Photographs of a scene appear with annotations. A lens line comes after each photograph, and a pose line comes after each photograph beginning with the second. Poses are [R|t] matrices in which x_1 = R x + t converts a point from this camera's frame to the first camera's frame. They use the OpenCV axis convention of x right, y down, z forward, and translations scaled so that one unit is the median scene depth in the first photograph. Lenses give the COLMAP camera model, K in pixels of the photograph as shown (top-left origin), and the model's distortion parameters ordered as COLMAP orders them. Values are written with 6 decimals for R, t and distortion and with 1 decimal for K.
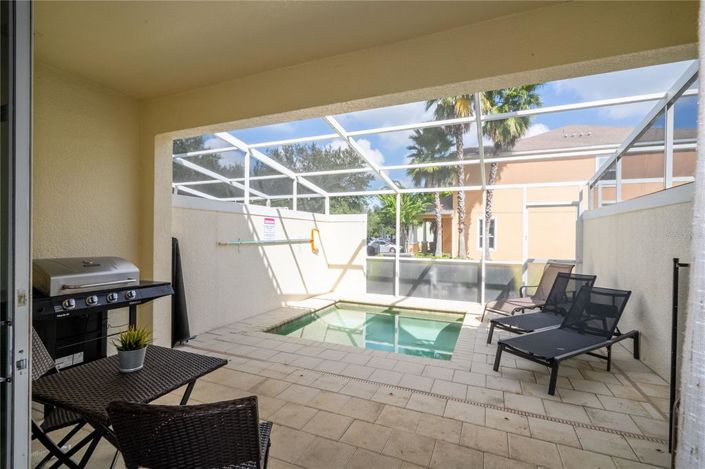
lens RADIAL K [[314.7, 0, 352.5], [0, 314.7, 234.5], [0, 0, 1]] dist [-0.000282, 0.000172]
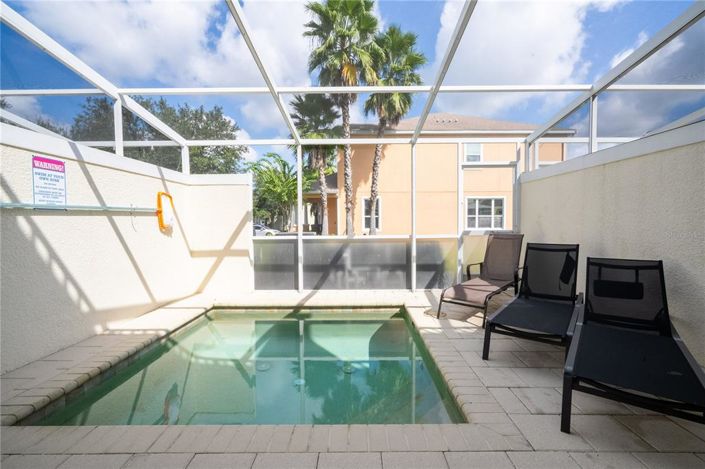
lens RADIAL K [[314.7, 0, 352.5], [0, 314.7, 234.5], [0, 0, 1]] dist [-0.000282, 0.000172]
pose [[0.920836, -0.030272, 0.388774, -0.023715], [0.013005, 0.998812, 0.046972, 0.037584], [-0.389734, -0.038197, 0.920135, 0.303142]]
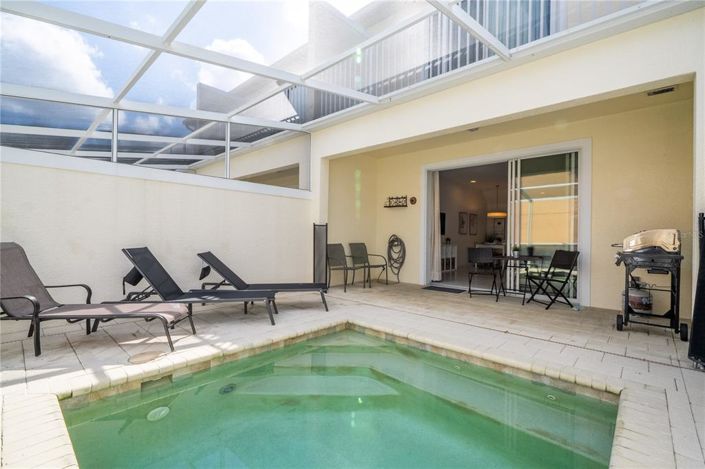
lens RADIAL K [[314.7, 0, 352.5], [0, 314.7, 234.5], [0, 0, 1]] dist [-0.000282, 0.000172]
pose [[-0.942309, -0.028898, 0.333495, -0.049661], [-0.032954, 0.999436, -0.006510, 0.044141], [-0.333119, -0.017125, -0.942729, 1.001640]]
